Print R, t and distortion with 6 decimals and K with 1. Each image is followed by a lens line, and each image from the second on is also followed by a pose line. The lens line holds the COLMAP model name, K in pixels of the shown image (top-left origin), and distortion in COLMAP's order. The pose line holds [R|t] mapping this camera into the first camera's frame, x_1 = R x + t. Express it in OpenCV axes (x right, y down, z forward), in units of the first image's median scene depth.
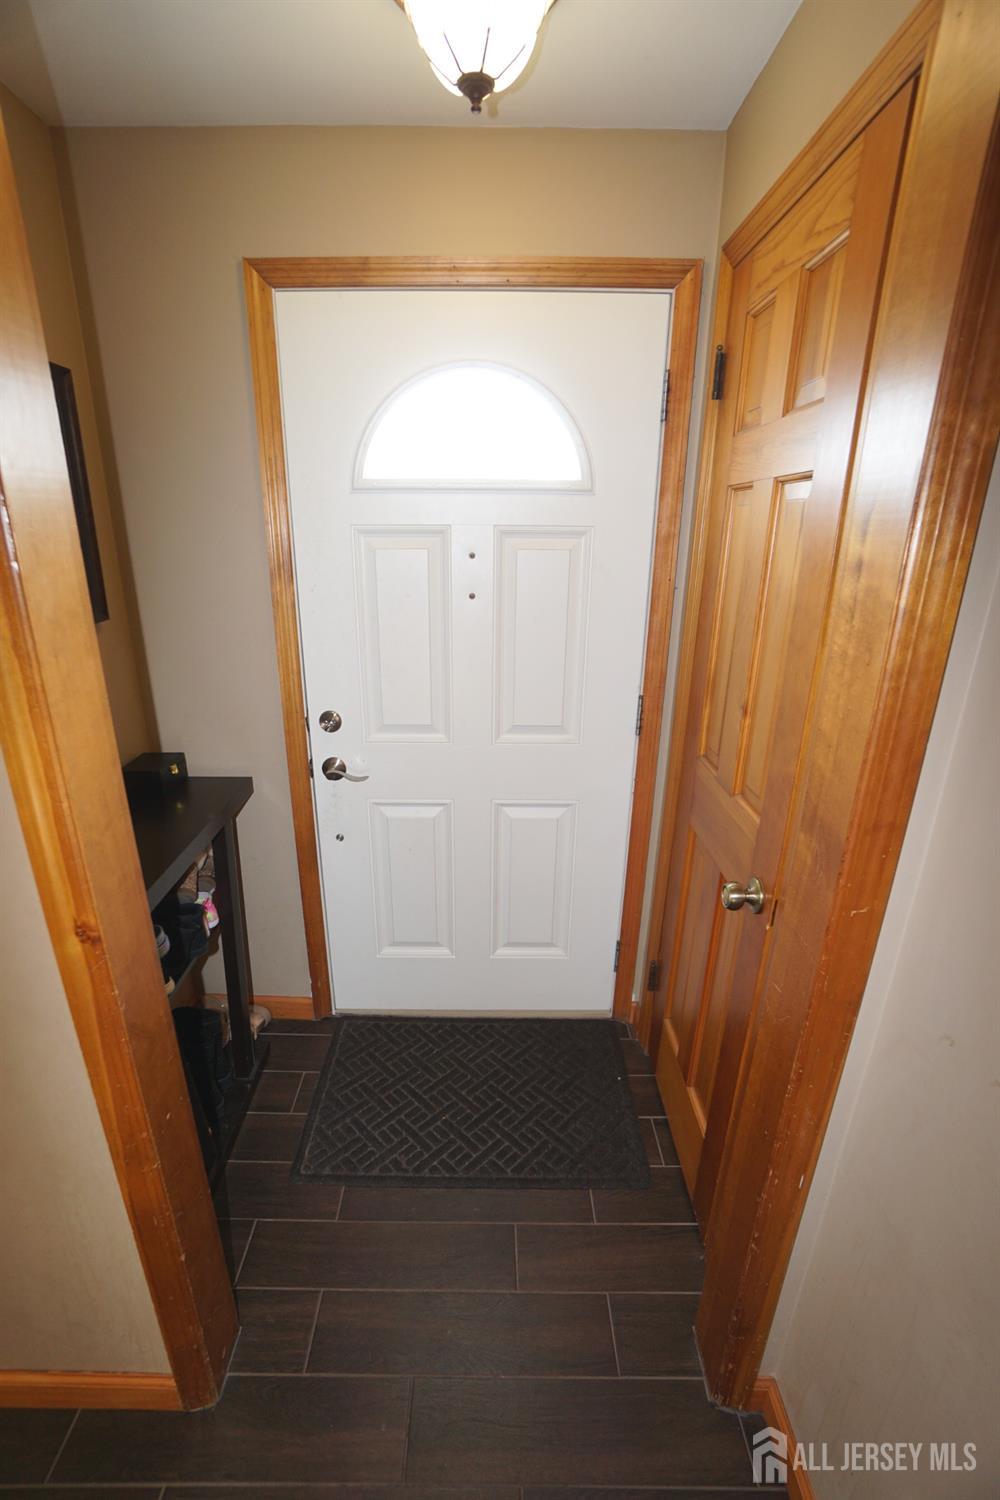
lens RADIAL K [[659.9, 0, 487.2], [0, 659.9, 760.2], [0, 0, 1]] dist [-0.061678, 0.023651]
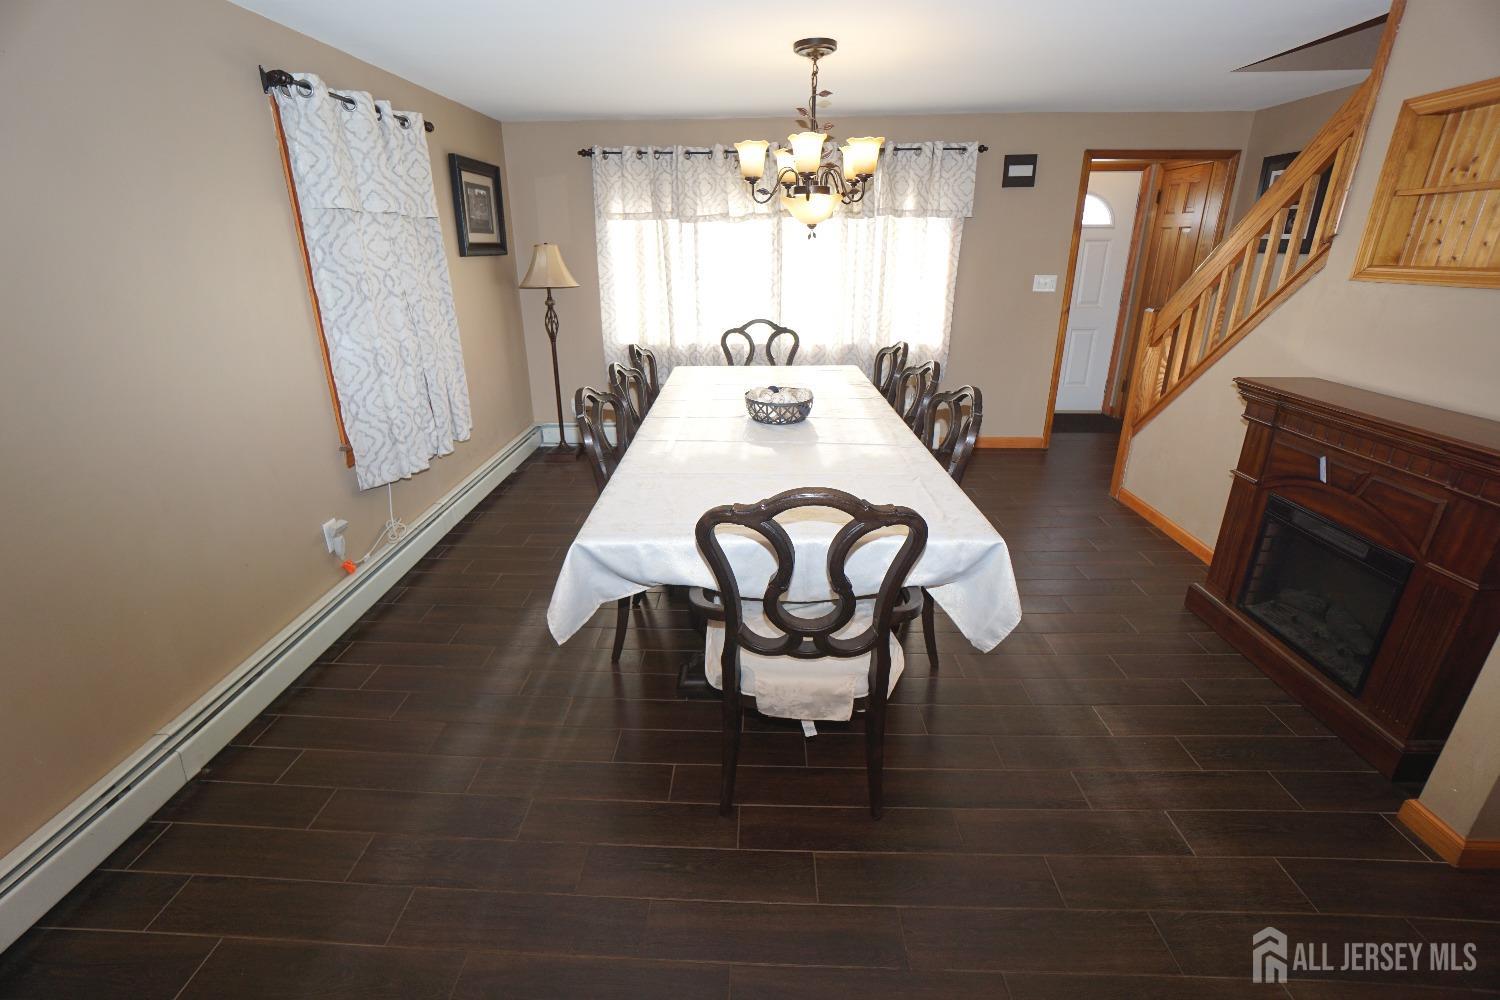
lens RADIAL K [[658.8, 0, 735.4], [0, 658.8, 486.2], [0, 0, 1]] dist [-0.066082, 0.023863]
pose [[0.999377, -0.005355, -0.034883, -1.644447], [0.006312, 0.999606, 0.027360, 0.800008], [0.034723, -0.027563, 0.999017, -2.352871]]
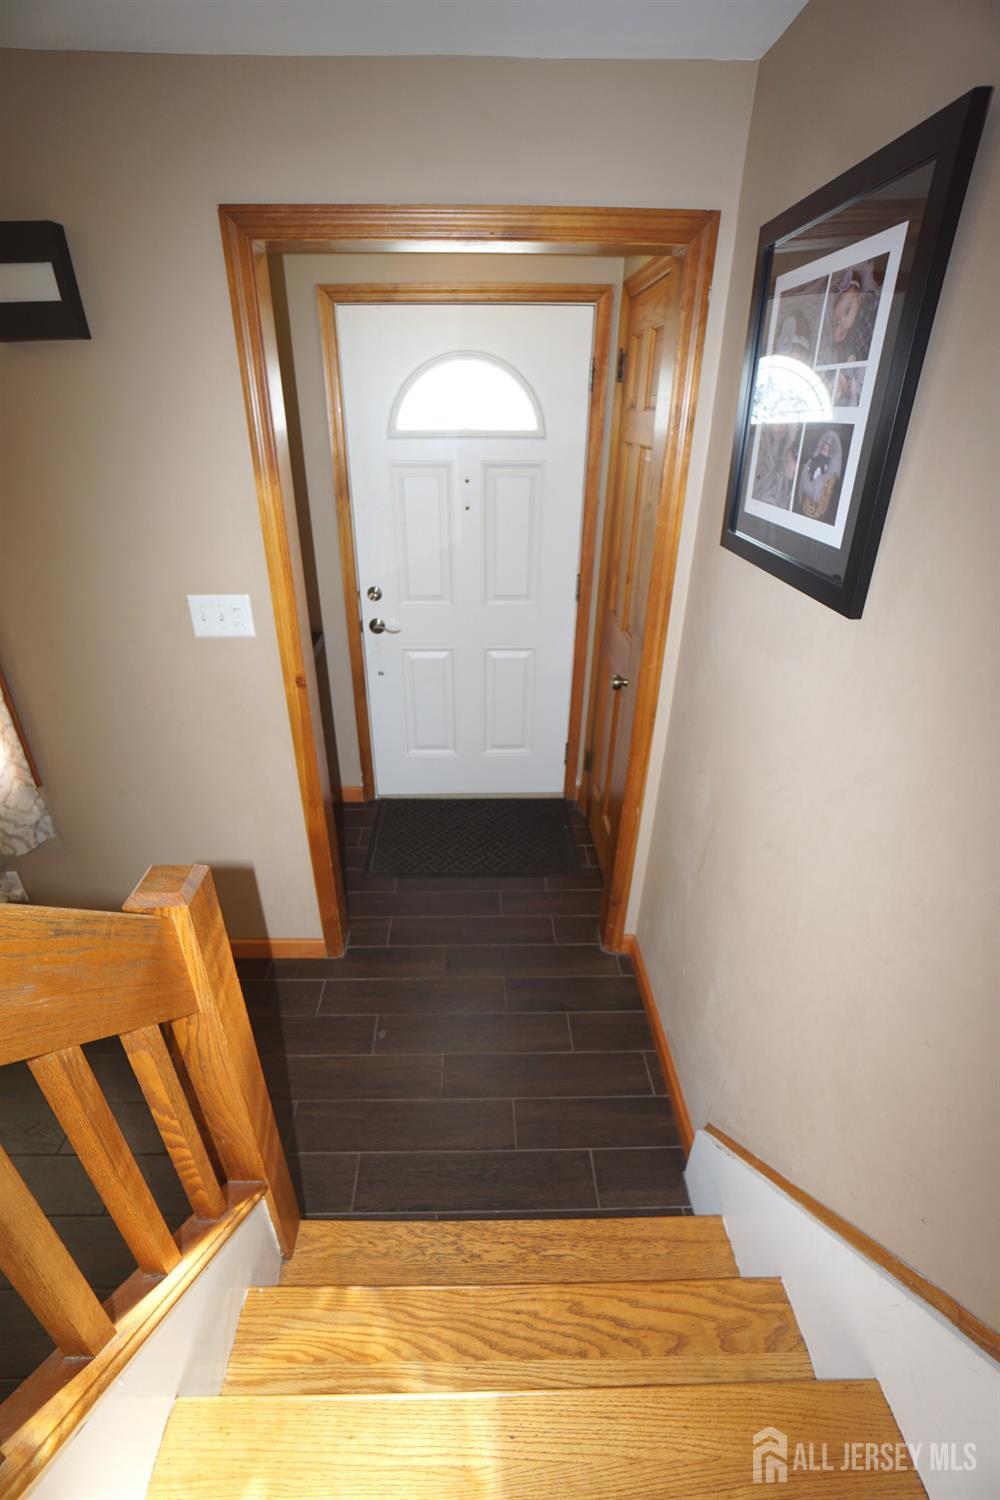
lens RADIAL K [[659.9, 0, 487.2], [0, 659.9, 760.2], [0, 0, 1]] dist [-0.061678, 0.023651]
pose [[0.999605, -0.016623, 0.022682, -0.021521], [0.012787, 0.987057, 0.159859, 0.089317], [-0.025046, -0.159505, 0.986879, -0.614175]]
